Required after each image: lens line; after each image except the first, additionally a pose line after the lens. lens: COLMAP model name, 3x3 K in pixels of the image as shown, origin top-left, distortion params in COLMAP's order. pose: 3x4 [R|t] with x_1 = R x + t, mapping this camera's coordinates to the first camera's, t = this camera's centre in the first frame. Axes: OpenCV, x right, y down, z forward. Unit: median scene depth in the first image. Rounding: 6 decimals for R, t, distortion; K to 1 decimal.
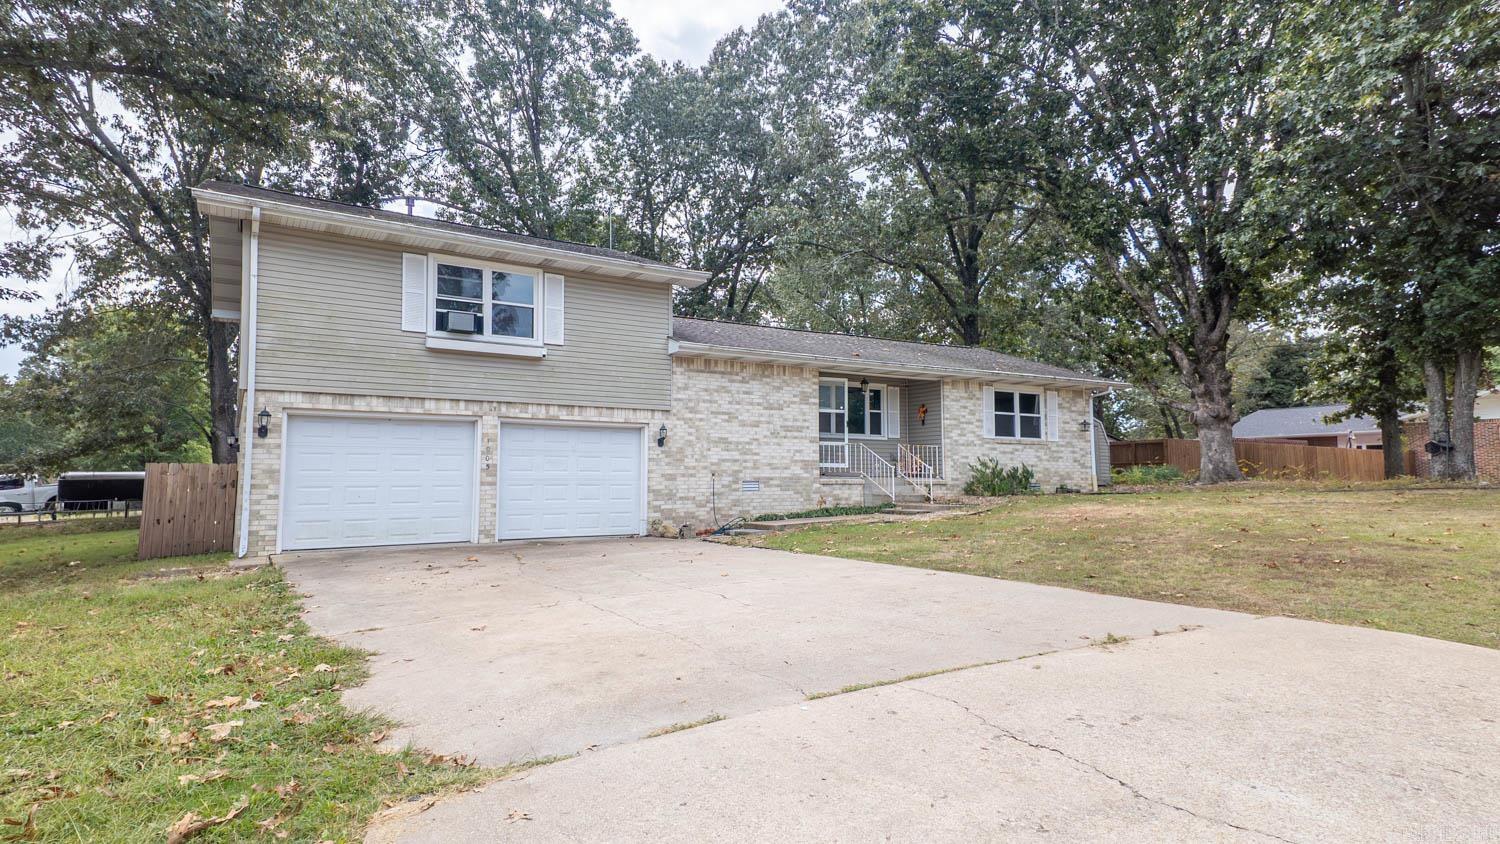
lens RADIAL K [[838.2, 0, 747.2], [0, 838.2, 427.1], [0, 0, 1]] dist [0.209470, -0.001536]
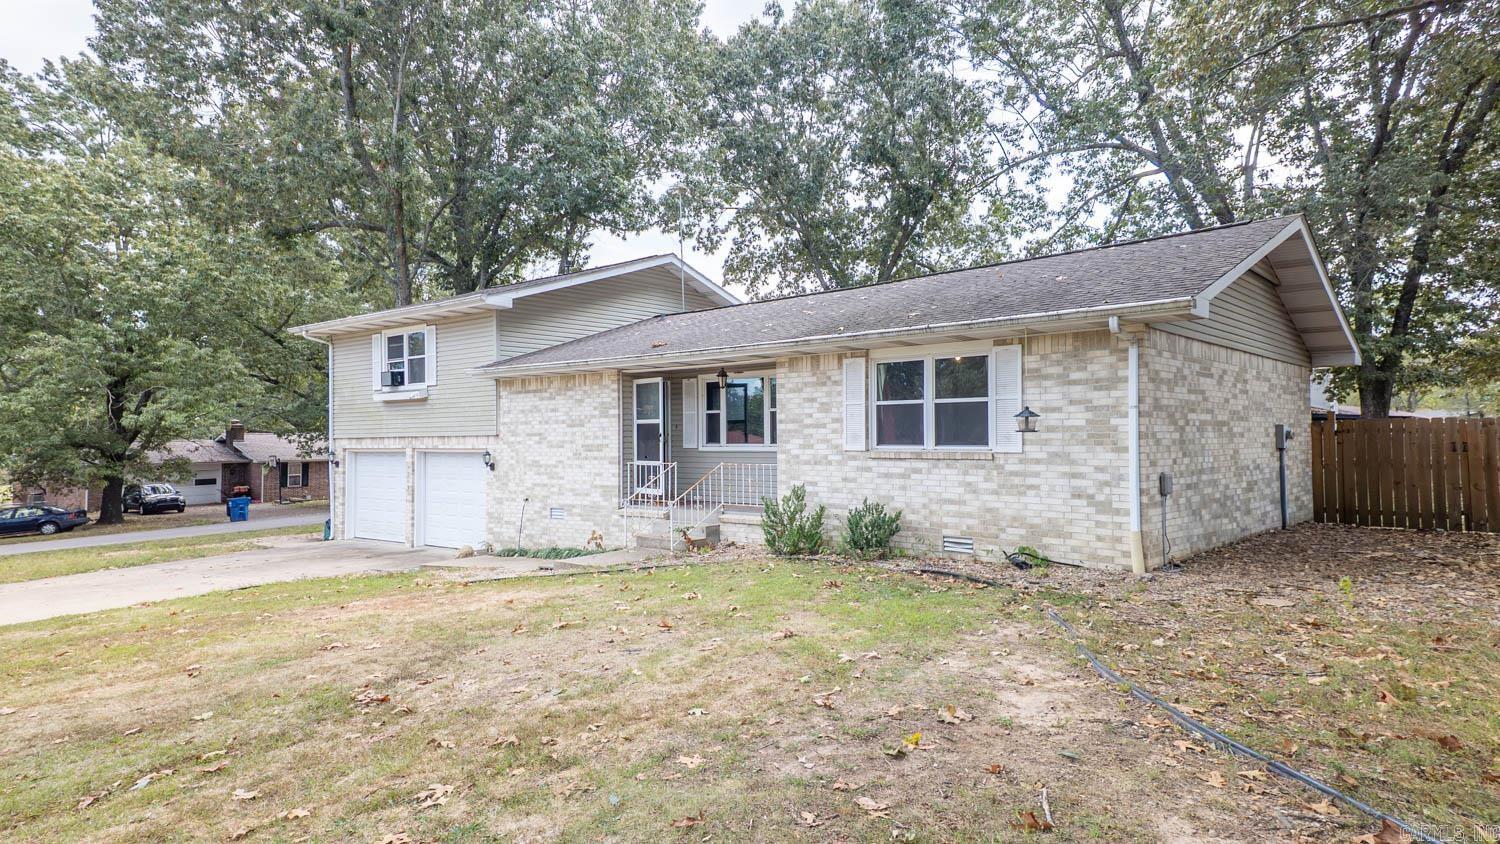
lens RADIAL K [[838.2, 0, 747.2], [0, 838.2, 427.1], [0, 0, 1]] dist [0.209470, -0.001536]
pose [[0.335727, -0.020606, -0.941734, 0.949746], [0.070896, 0.997478, 0.003449, -0.011214], [0.939287, -0.067923, 0.336341, 0.904713]]
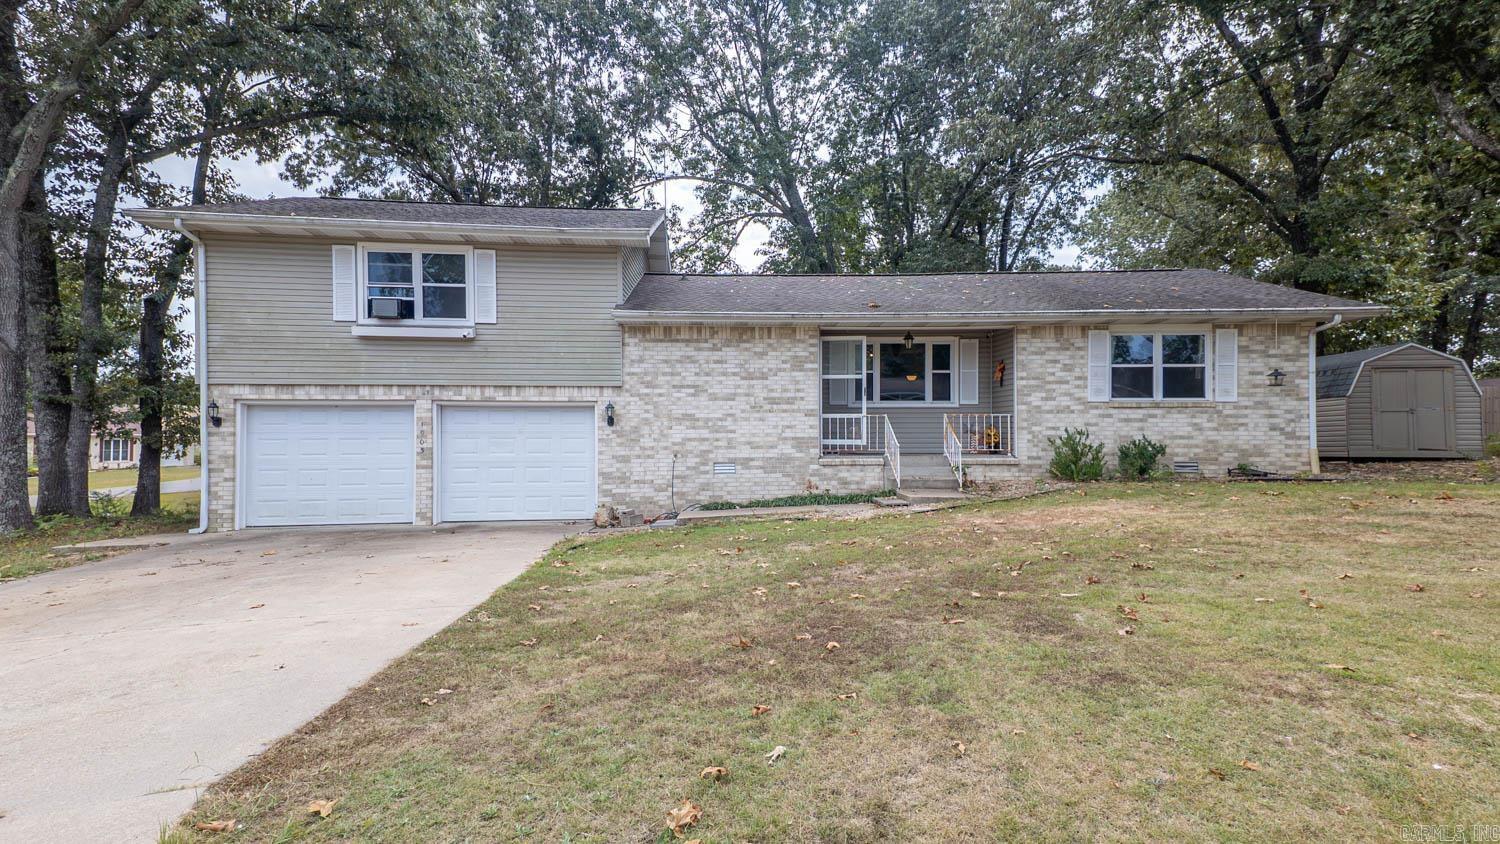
lens RADIAL K [[838.2, 0, 747.2], [0, 838.2, 427.1], [0, 0, 1]] dist [0.209470, -0.001536]
pose [[0.884350, -0.009510, -0.466728, 0.442135], [0.035832, 0.998226, 0.047554, -0.013622], [0.465447, -0.058778, 0.883122, 0.241298]]
